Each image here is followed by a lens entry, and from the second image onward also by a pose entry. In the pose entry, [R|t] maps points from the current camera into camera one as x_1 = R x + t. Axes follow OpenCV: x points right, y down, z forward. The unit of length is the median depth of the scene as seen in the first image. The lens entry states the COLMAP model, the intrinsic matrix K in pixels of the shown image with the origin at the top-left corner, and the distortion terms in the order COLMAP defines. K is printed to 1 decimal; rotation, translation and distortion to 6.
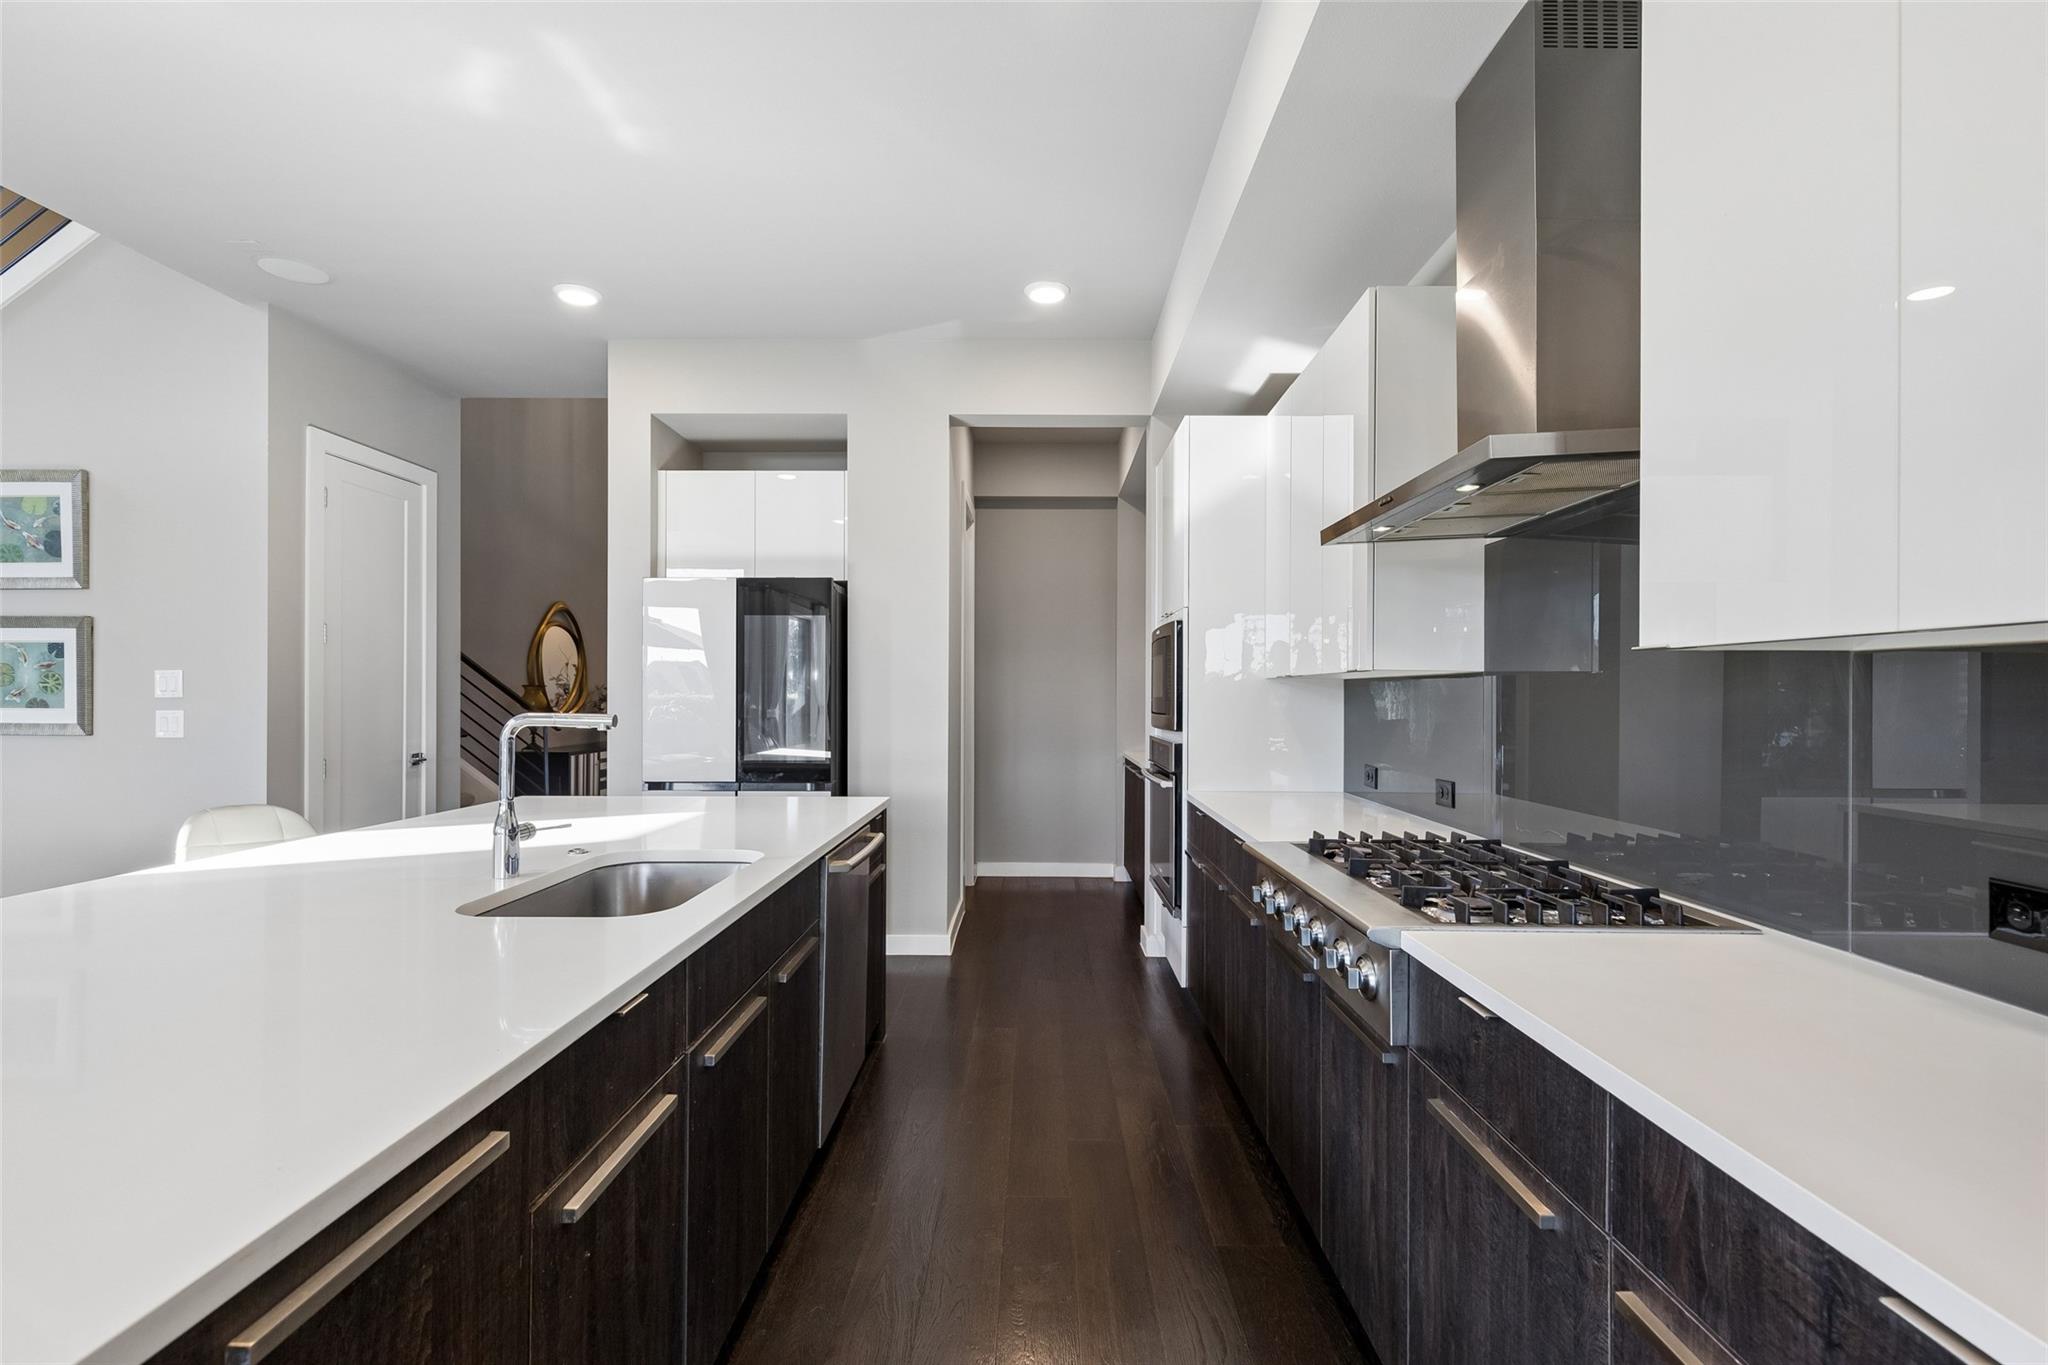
lens RADIAL K [[918.5, 0, 1032.8], [0, 918.5, 690.2], [0, 0, 1]] dist [0.012136, 0.000010]
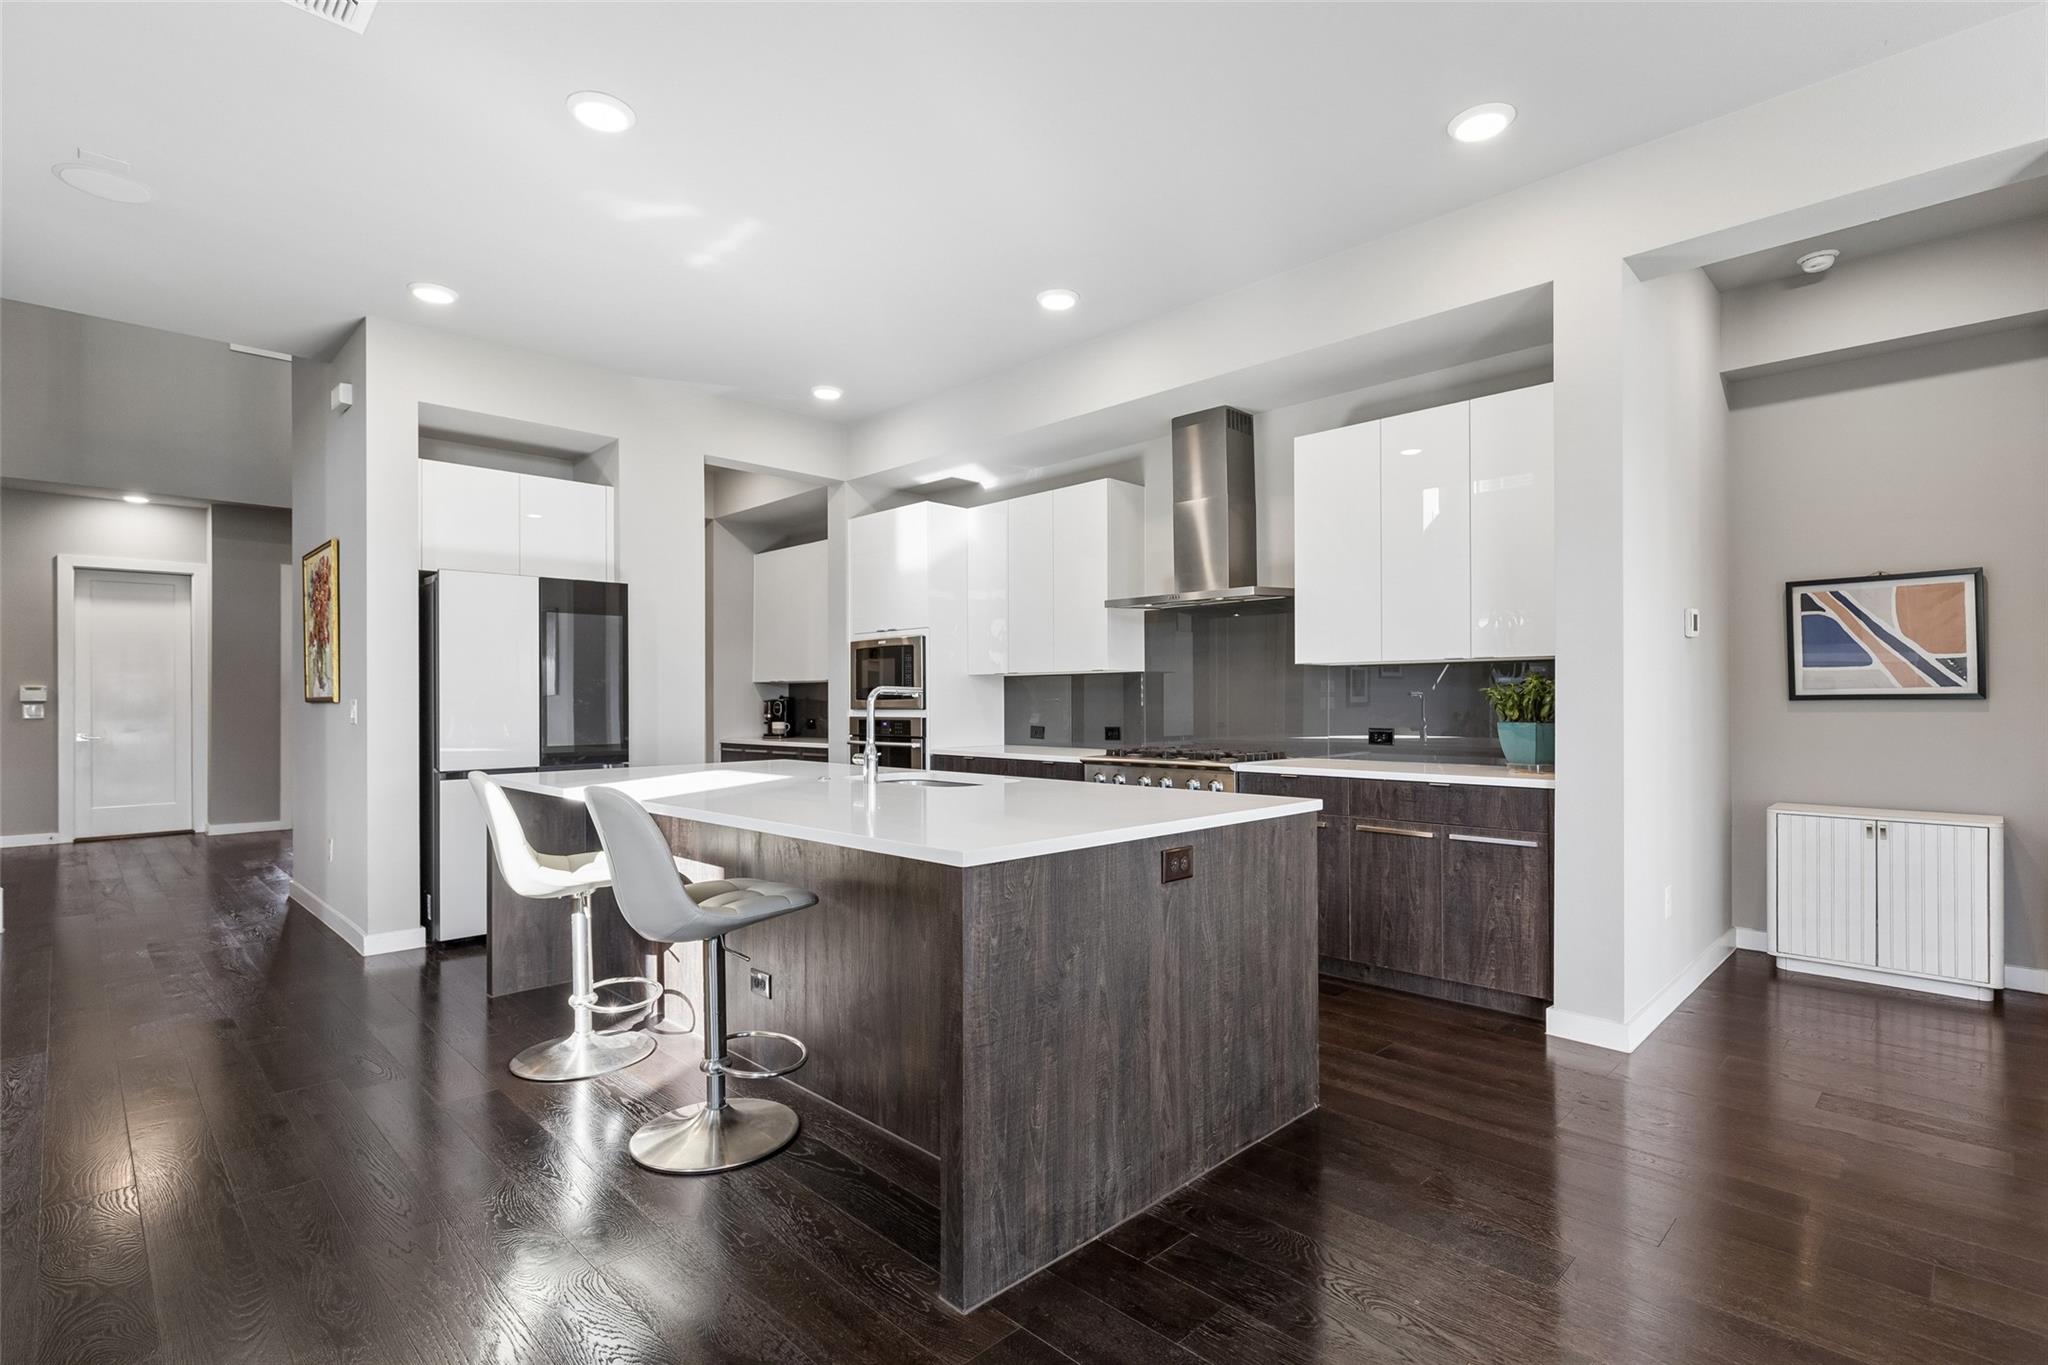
lens RADIAL K [[970.7, 0, 1015.1], [0, 970.7, 689.5], [0, 0, 1]] dist [0.001433, 0.000174]
pose [[0.704756, -0.000550, 0.709450, -0.752963], [0.002636, 0.999995, -0.001844, 0.014177], [-0.709445, 0.003170, 0.704753, -0.203010]]
